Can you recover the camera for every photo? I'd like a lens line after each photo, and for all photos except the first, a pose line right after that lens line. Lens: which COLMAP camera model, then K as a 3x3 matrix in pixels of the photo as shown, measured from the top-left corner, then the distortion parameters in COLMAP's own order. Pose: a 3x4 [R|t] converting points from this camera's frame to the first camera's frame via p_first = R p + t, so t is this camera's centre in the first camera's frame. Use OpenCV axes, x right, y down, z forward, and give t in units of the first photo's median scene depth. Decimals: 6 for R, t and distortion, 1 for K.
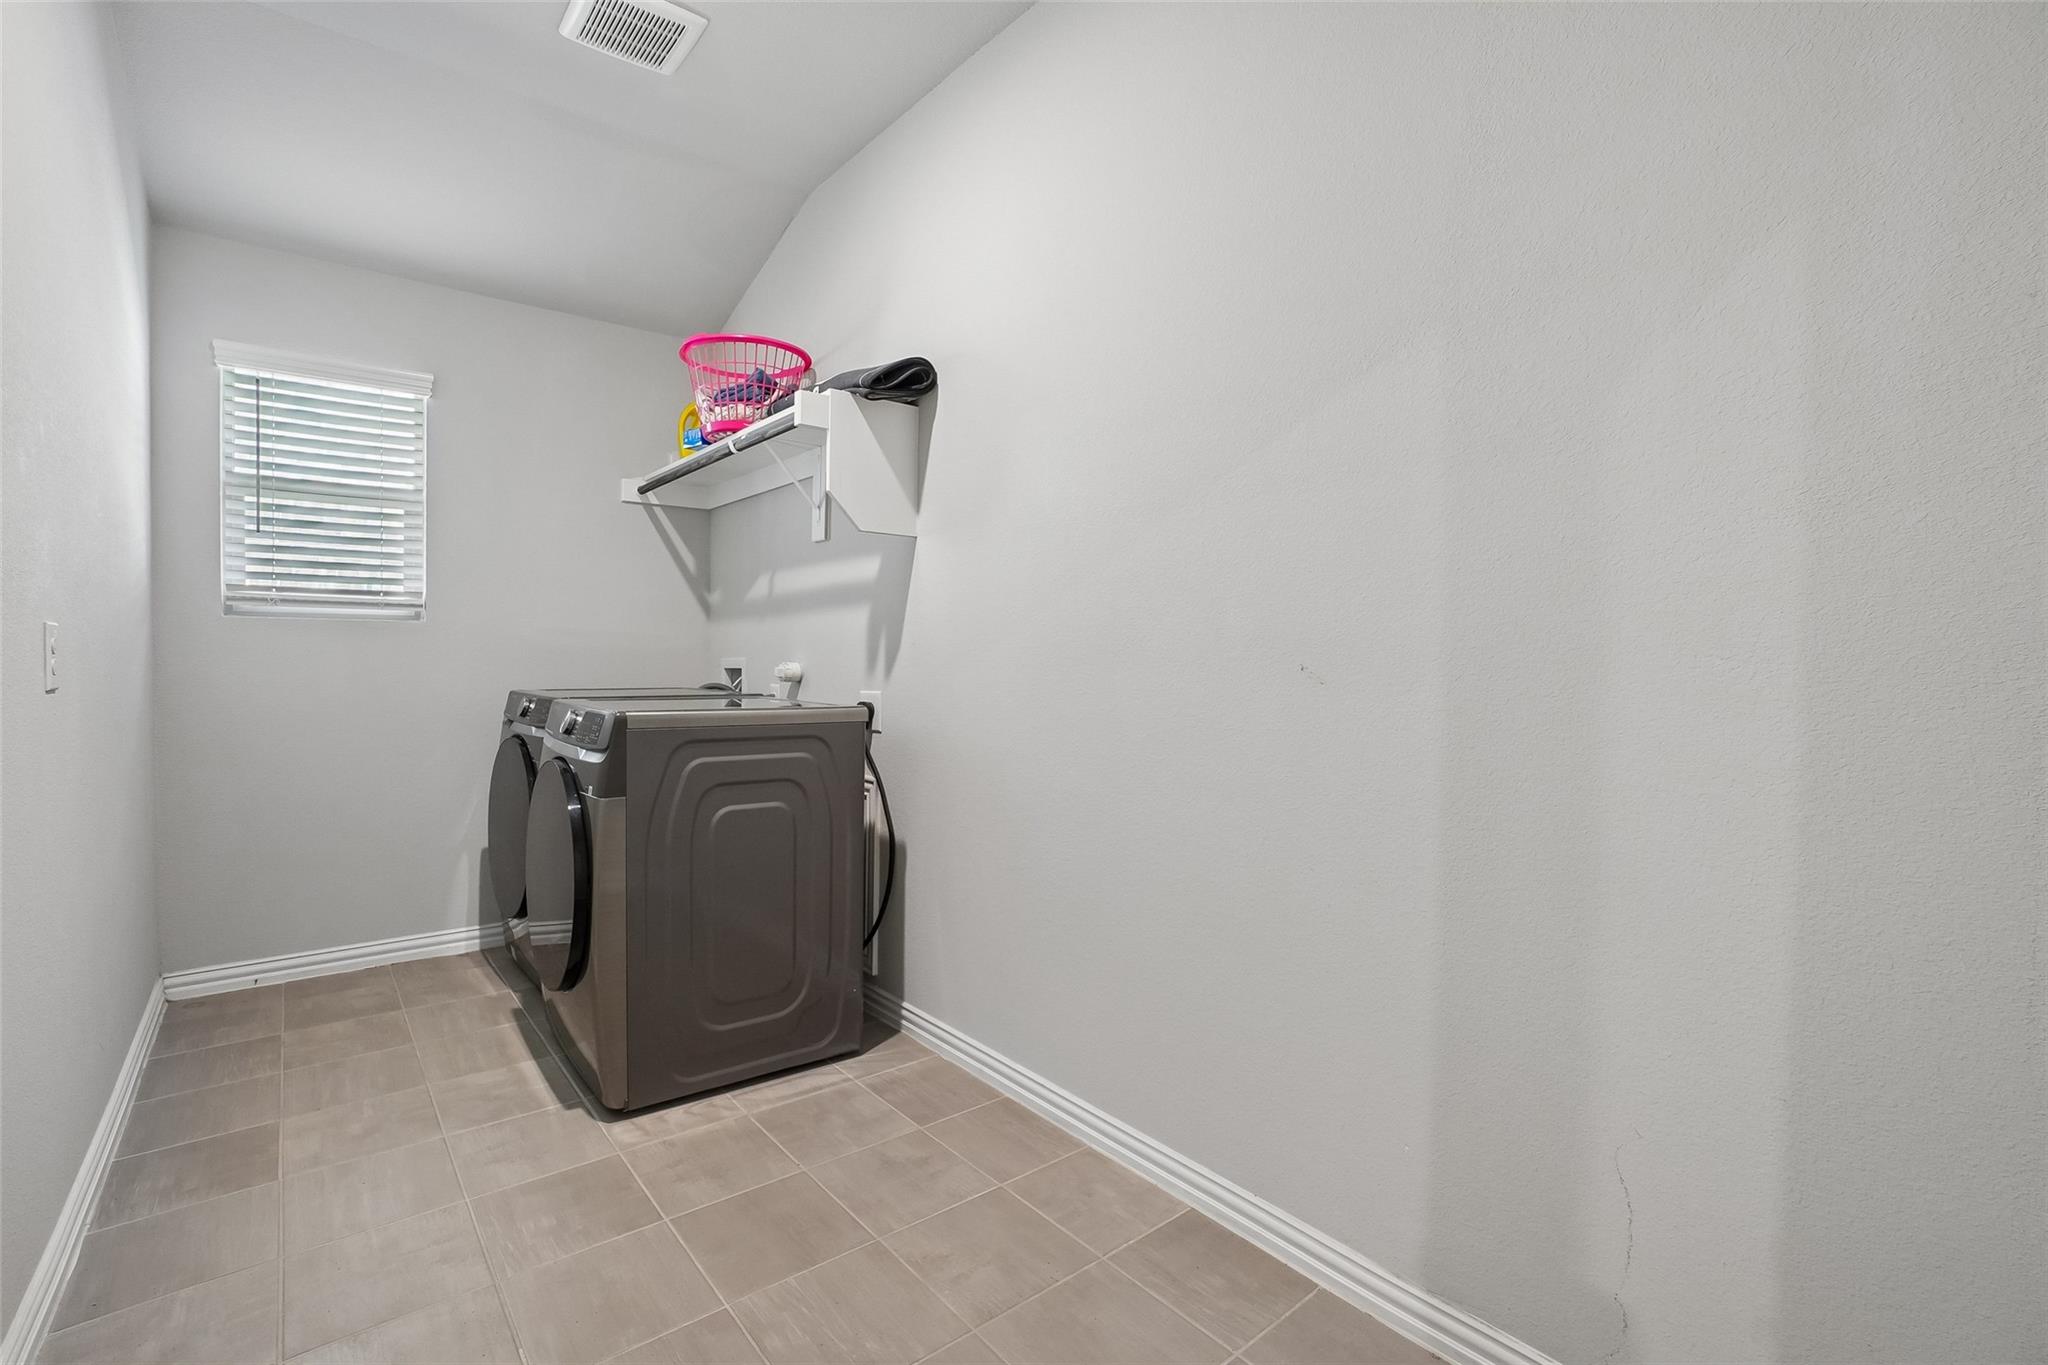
lens RADIAL K [[894.5, 0, 1017.3], [0, 894.5, 674.0], [0, 0, 1]] dist [-0.057546, 0.018864]
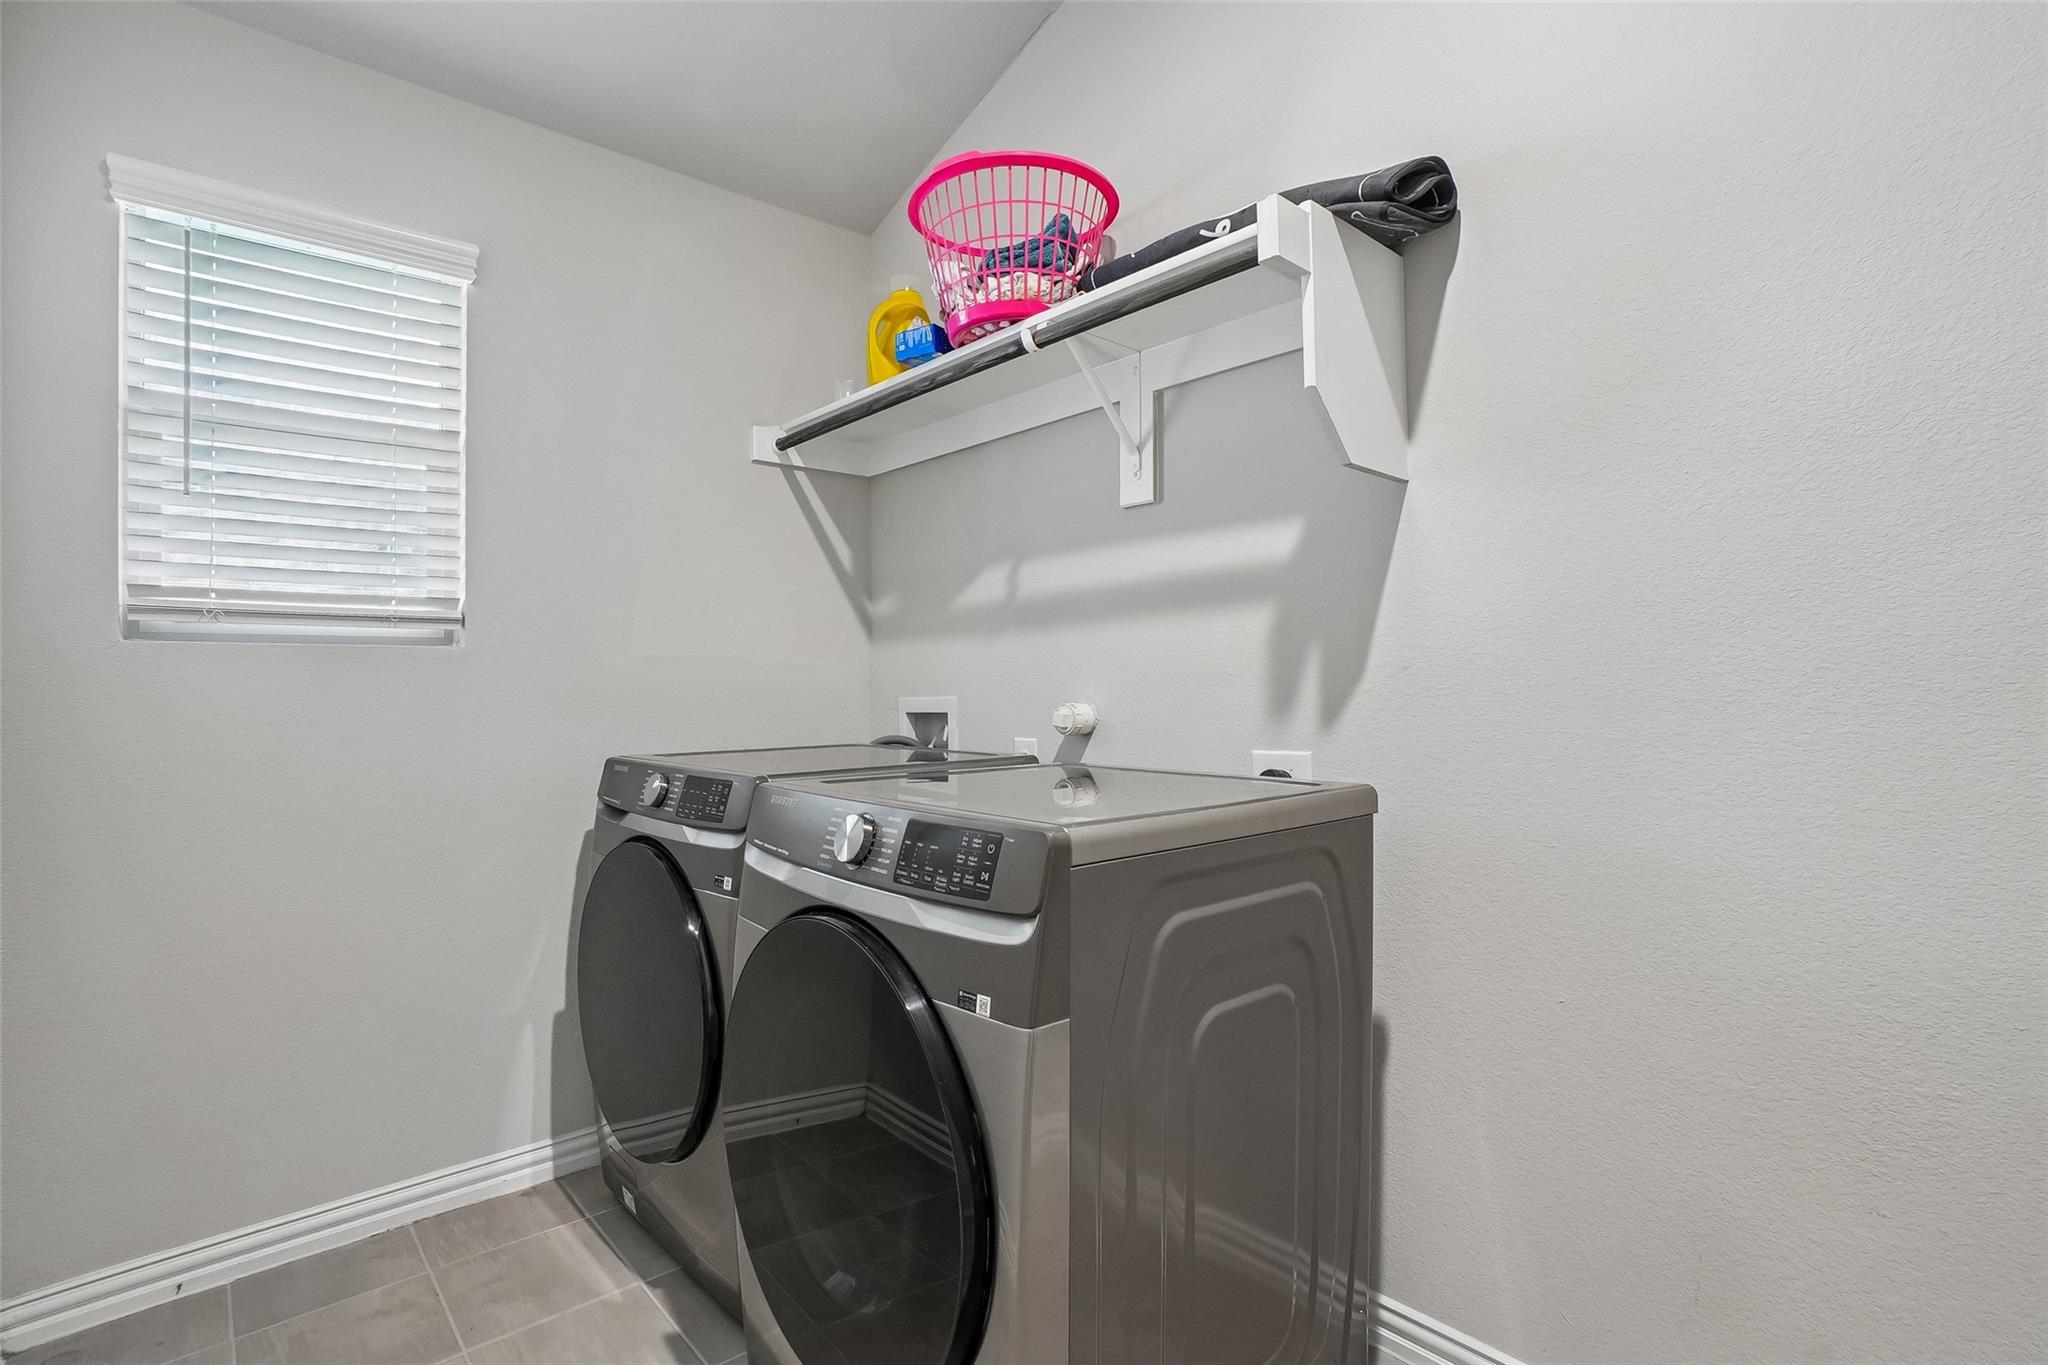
lens RADIAL K [[947.6, 0, 1025.8], [0, 947.6, 676.0], [0, 0, 1]] dist [-0.066591, 0.022639]
pose [[0.999051, -0.017336, 0.039965, -0.339045], [0.018529, 0.999388, -0.029679, -0.014143], [-0.039426, 0.030391, 0.998760, 0.369483]]
